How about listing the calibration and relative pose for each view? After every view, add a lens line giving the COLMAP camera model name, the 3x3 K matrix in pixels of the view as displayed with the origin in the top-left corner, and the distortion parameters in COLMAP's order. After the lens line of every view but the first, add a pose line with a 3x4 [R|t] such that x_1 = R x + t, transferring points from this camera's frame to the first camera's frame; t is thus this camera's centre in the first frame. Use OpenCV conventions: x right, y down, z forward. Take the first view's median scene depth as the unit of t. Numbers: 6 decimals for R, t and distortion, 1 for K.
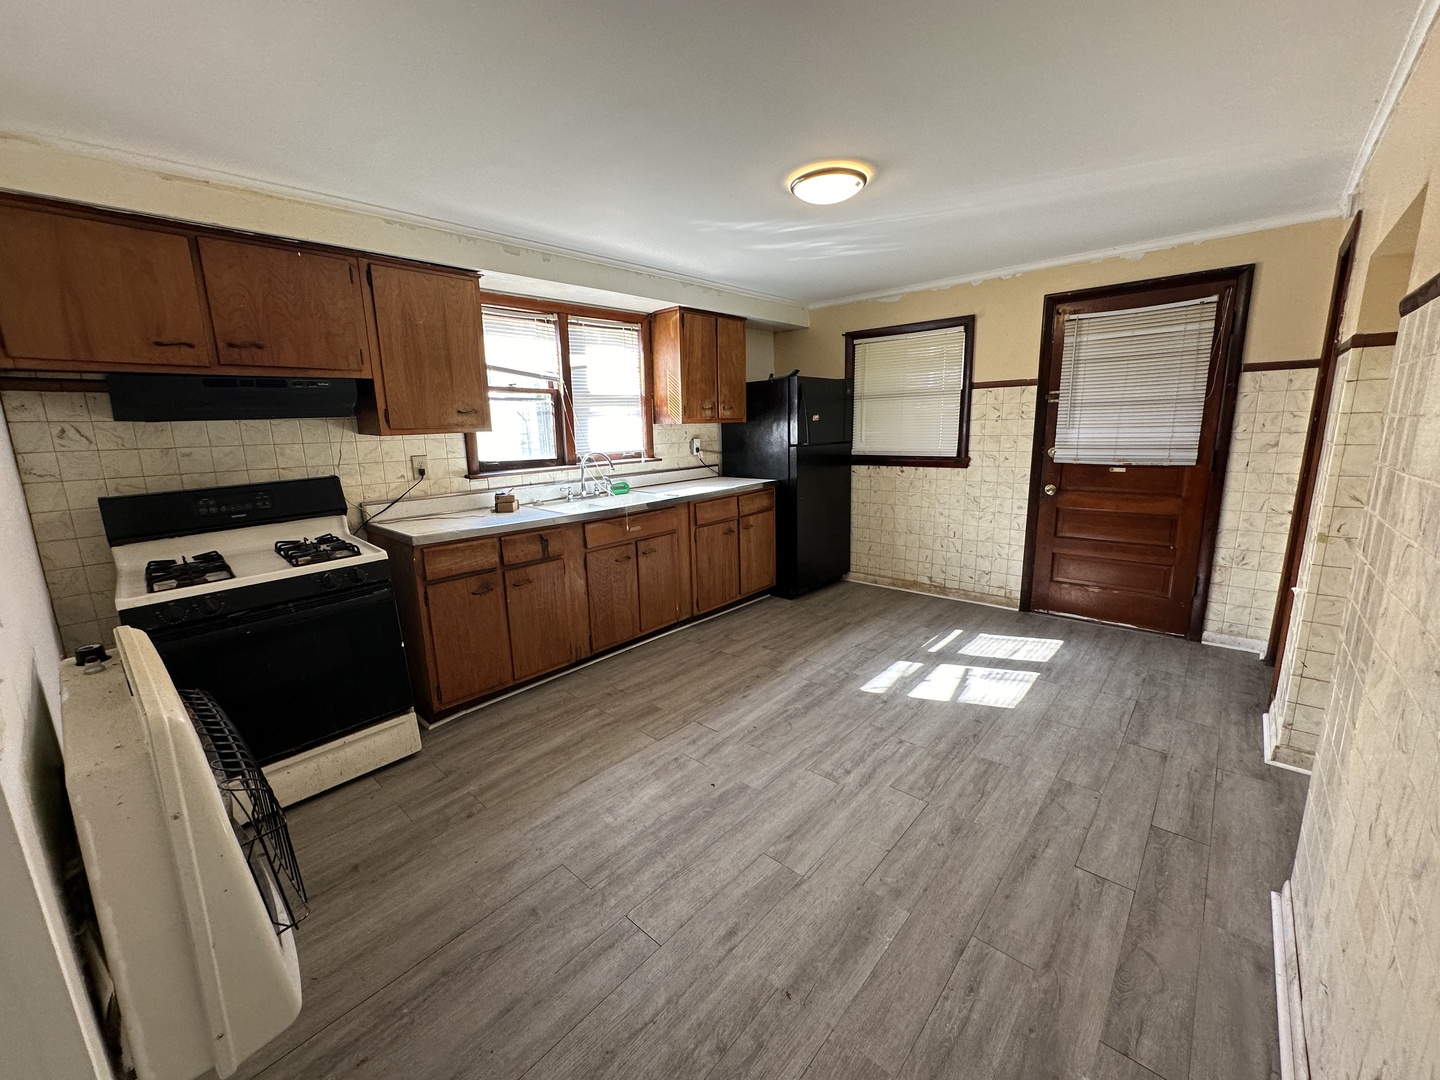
lens RADIAL K [[573.0, 0, 720.0], [0, 573.0, 540.0], [0, 0, 1]] dist [-0.003761, 0.000060]
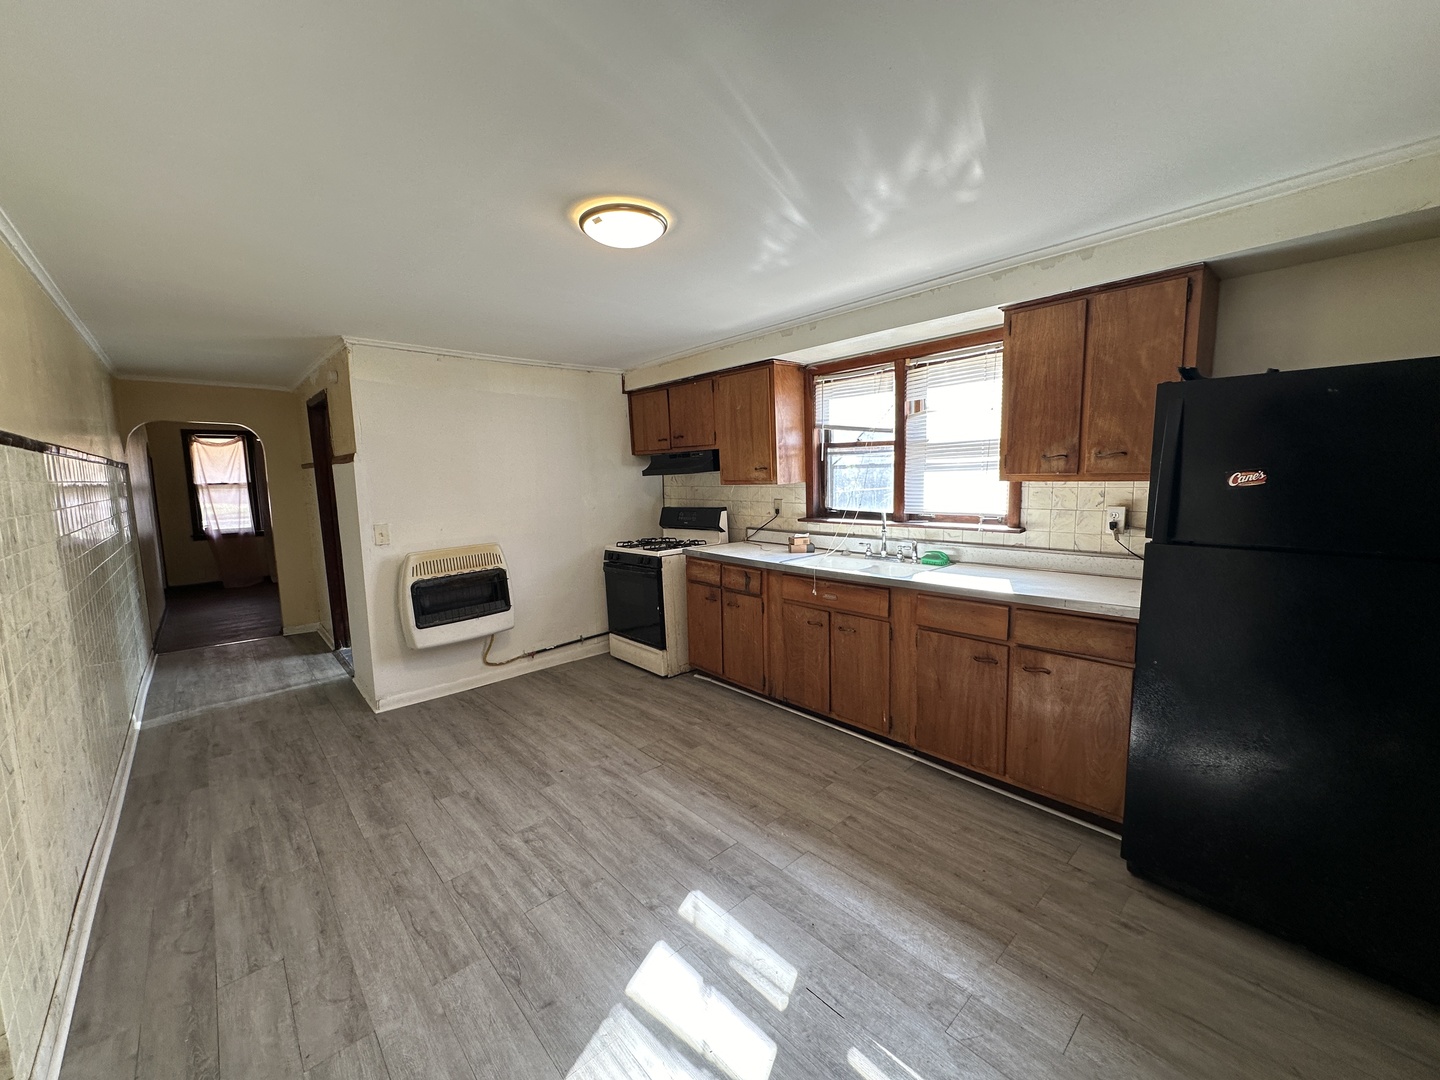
lens RADIAL K [[573.0, 0, 720.0], [0, 573.0, 540.0], [0, 0, 1]] dist [-0.003761, 0.000060]
pose [[-0.097968, 0.144817, -0.984596, 0.900722], [-0.176155, 0.971210, 0.160376, -0.267545], [0.979475, 0.189154, -0.069637, 1.065935]]
